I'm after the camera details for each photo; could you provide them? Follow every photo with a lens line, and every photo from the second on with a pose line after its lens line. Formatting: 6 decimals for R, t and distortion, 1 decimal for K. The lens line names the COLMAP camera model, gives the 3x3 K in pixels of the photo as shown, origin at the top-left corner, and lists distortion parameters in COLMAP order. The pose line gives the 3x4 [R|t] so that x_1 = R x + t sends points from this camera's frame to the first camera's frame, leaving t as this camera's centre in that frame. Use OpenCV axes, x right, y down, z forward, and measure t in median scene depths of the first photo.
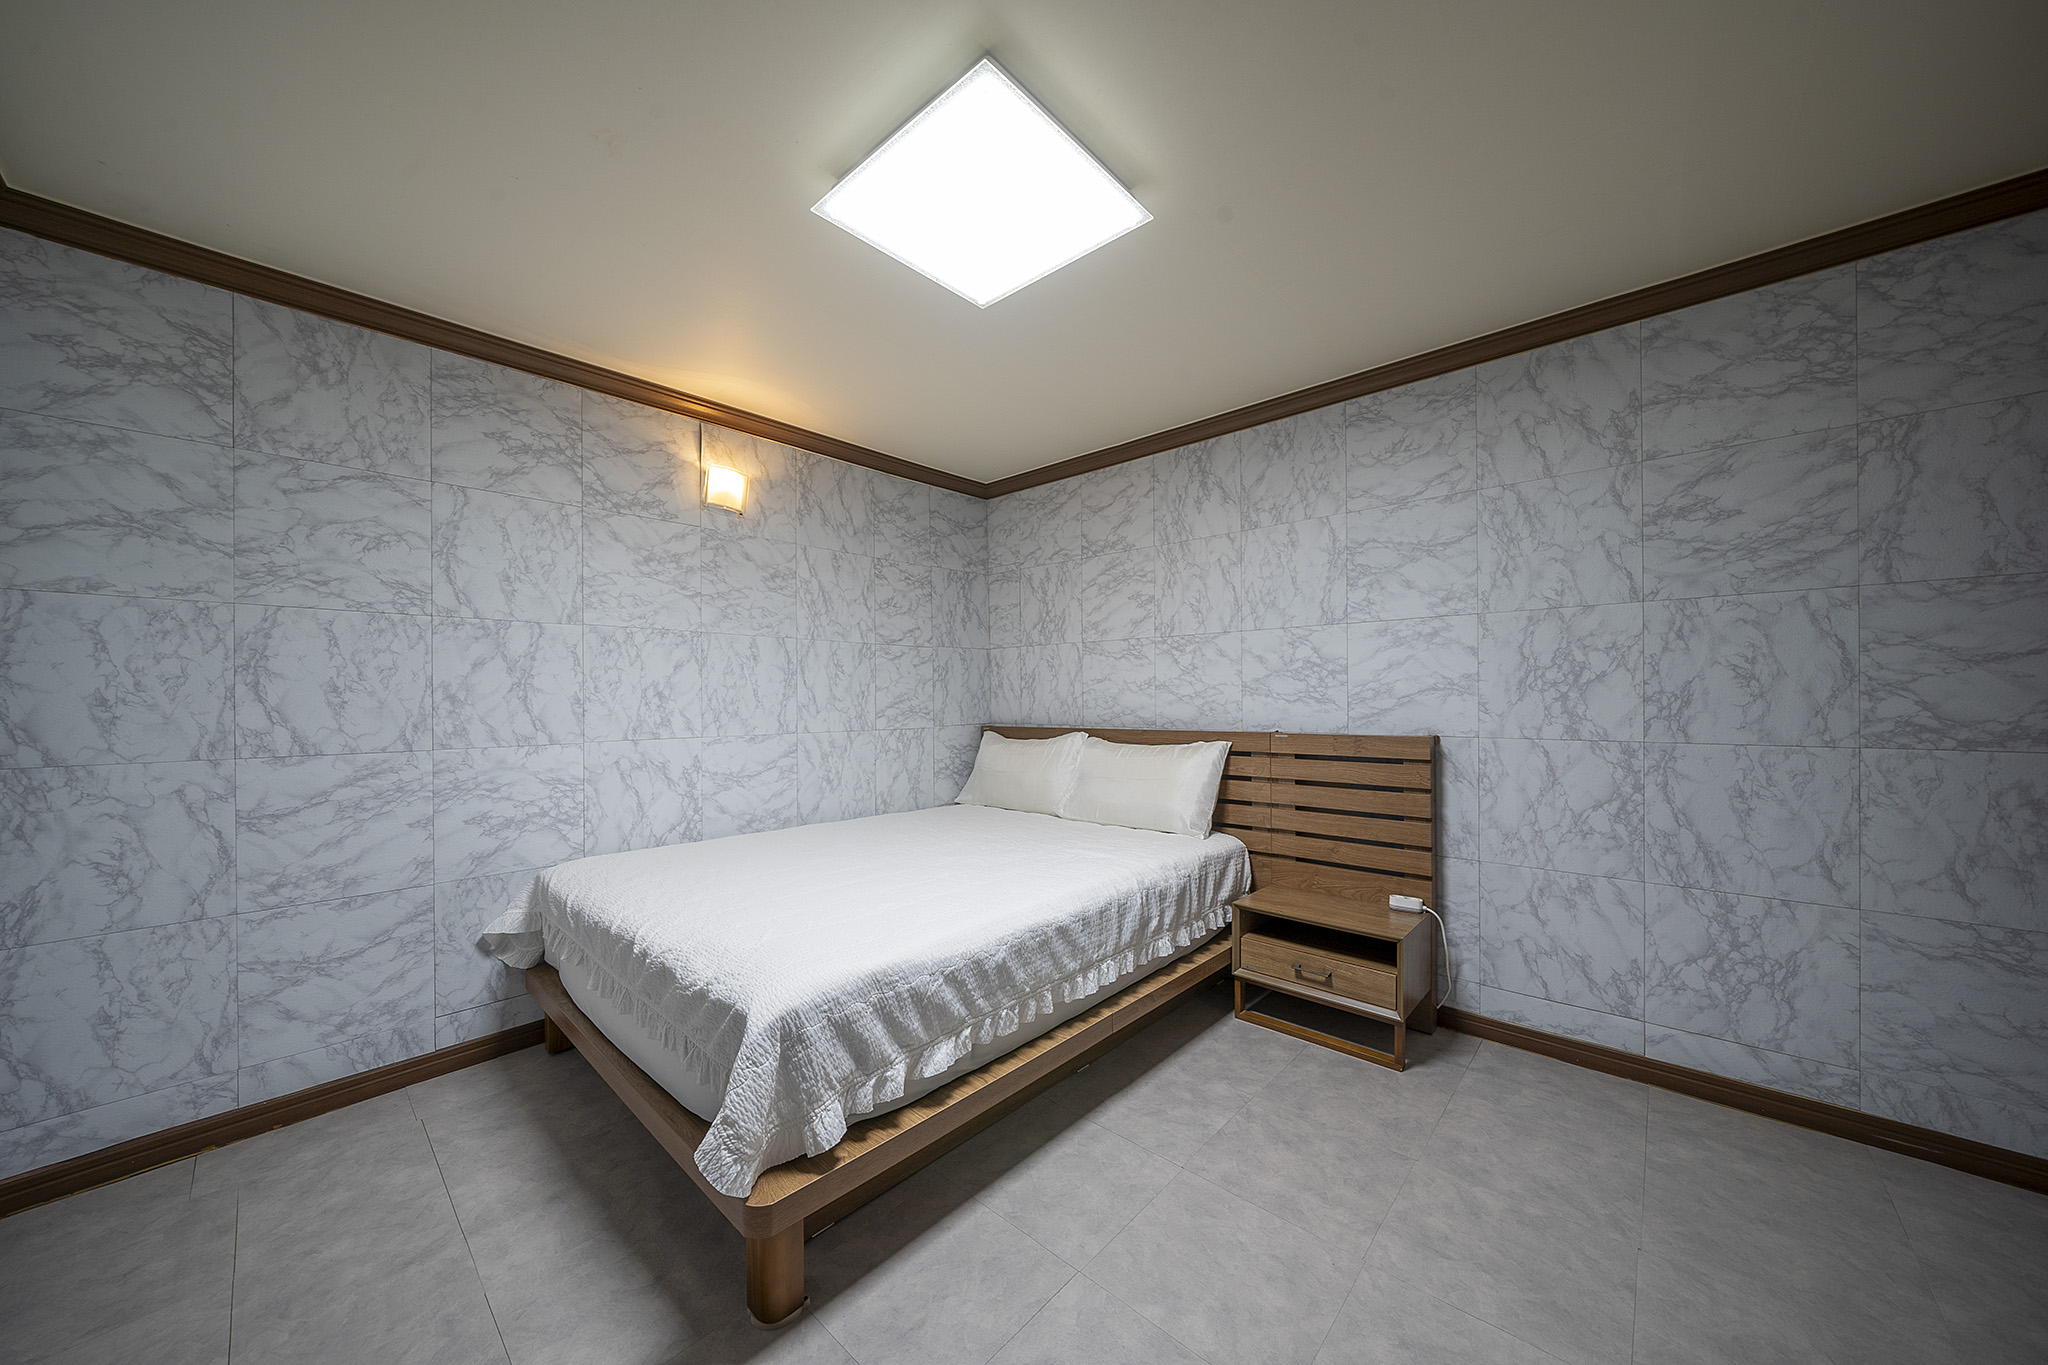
lens RADIAL K [[702.7, 0, 1019.9], [0, 702.7, 703.0], [0, 0, 1]] dist [-0.002580, -0.000848]
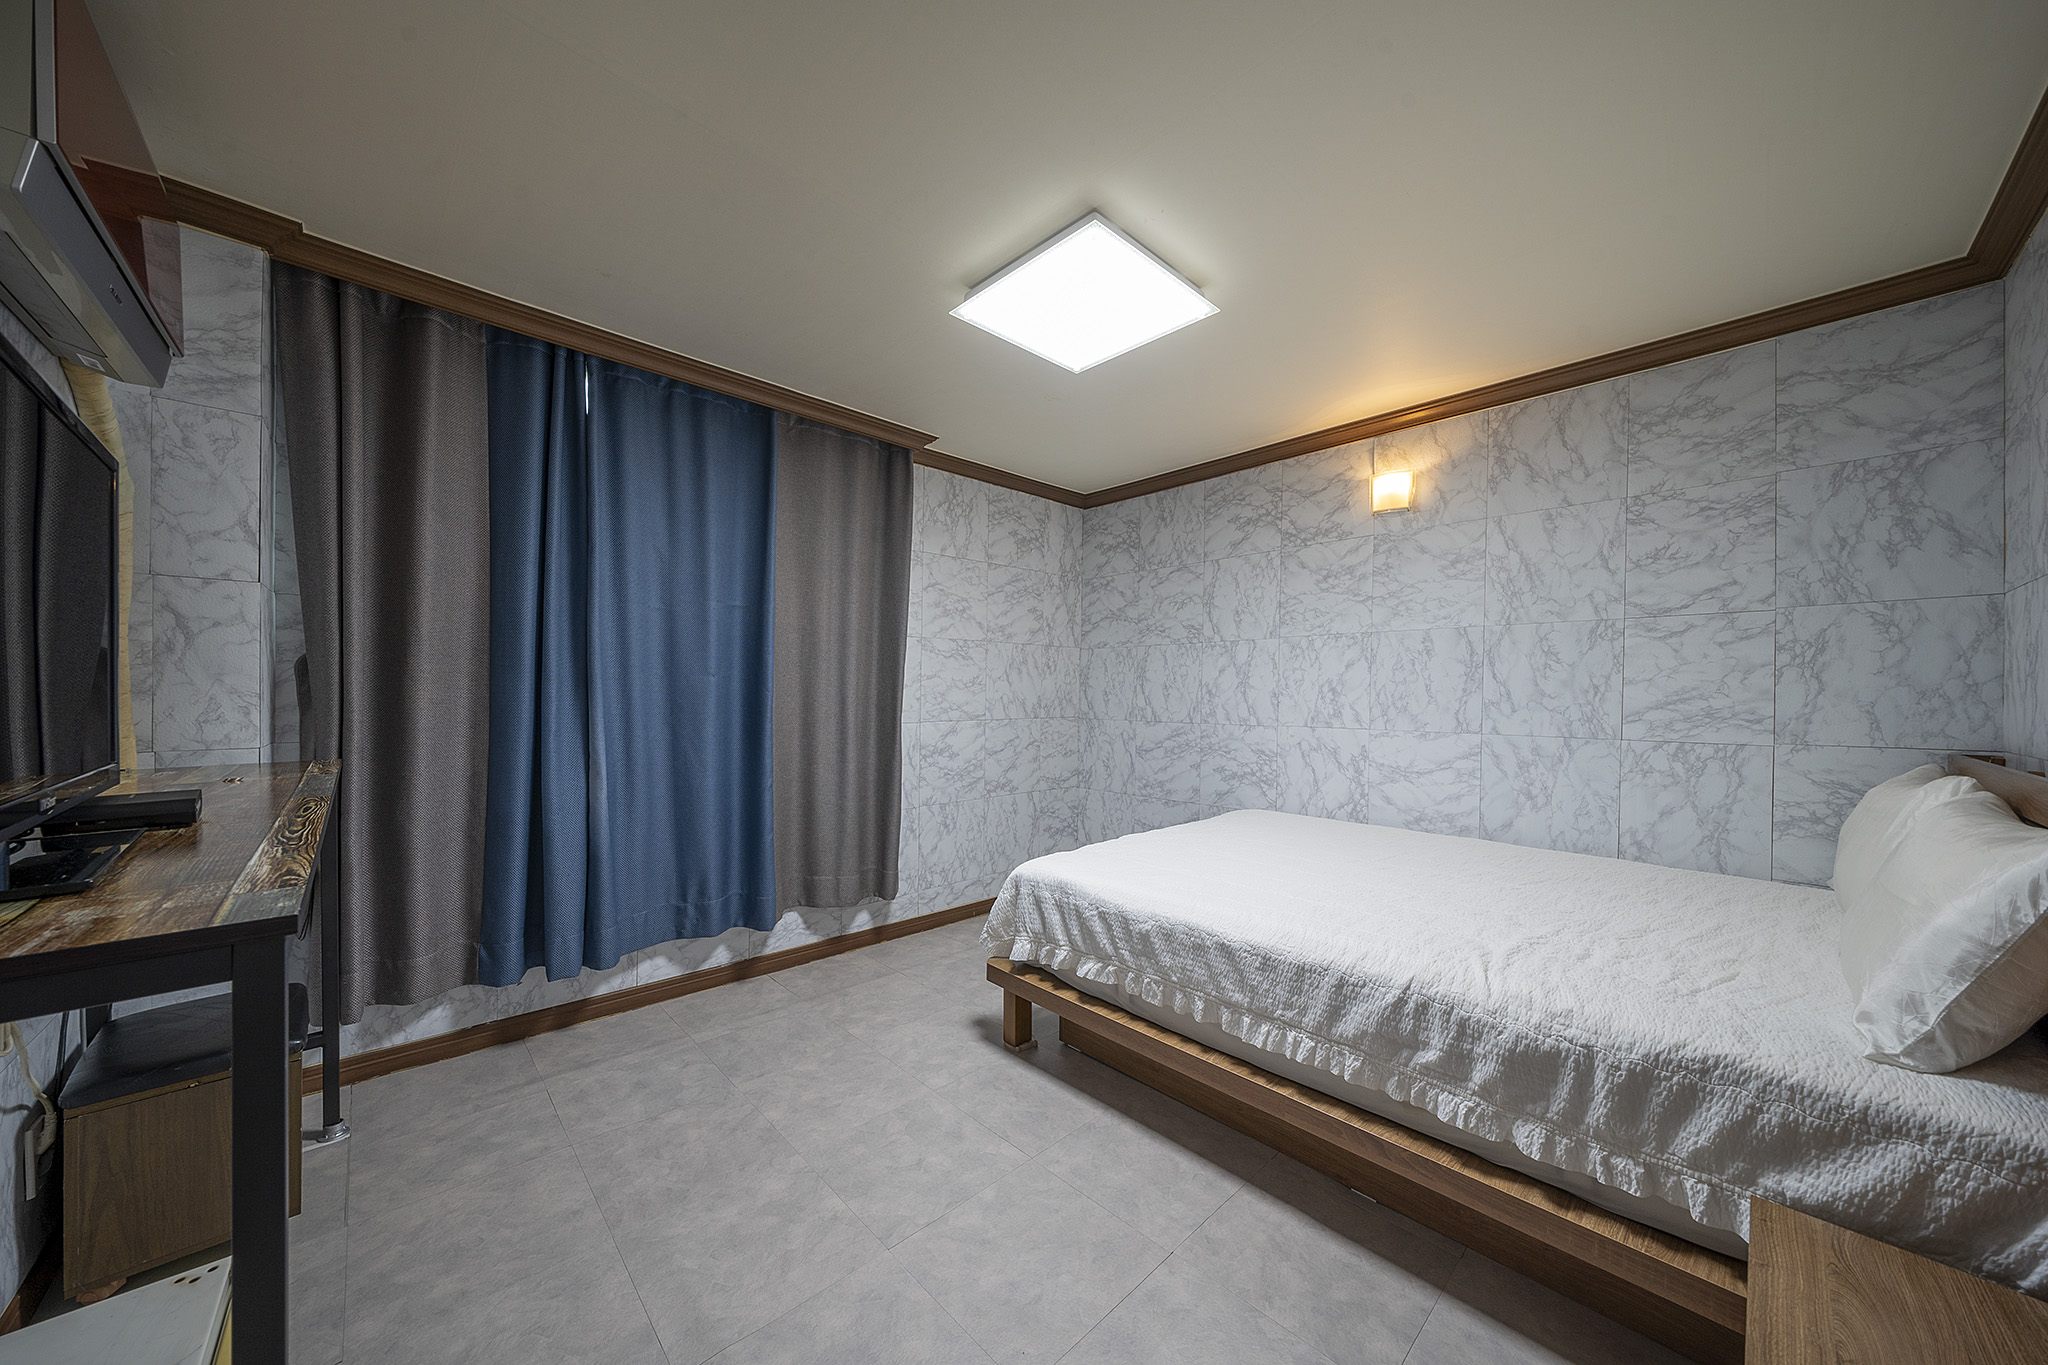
lens RADIAL K [[702.7, 0, 1016.0], [0, 702.7, 688.3], [0, 0, 1]] dist [-0.002580, -0.000848]
pose [[-0.074658, -0.002379, -0.997206, 0.691802], [-0.011443, 0.999933, -0.001528, -0.006802], [0.997144, 0.011297, -0.074680, 0.554609]]
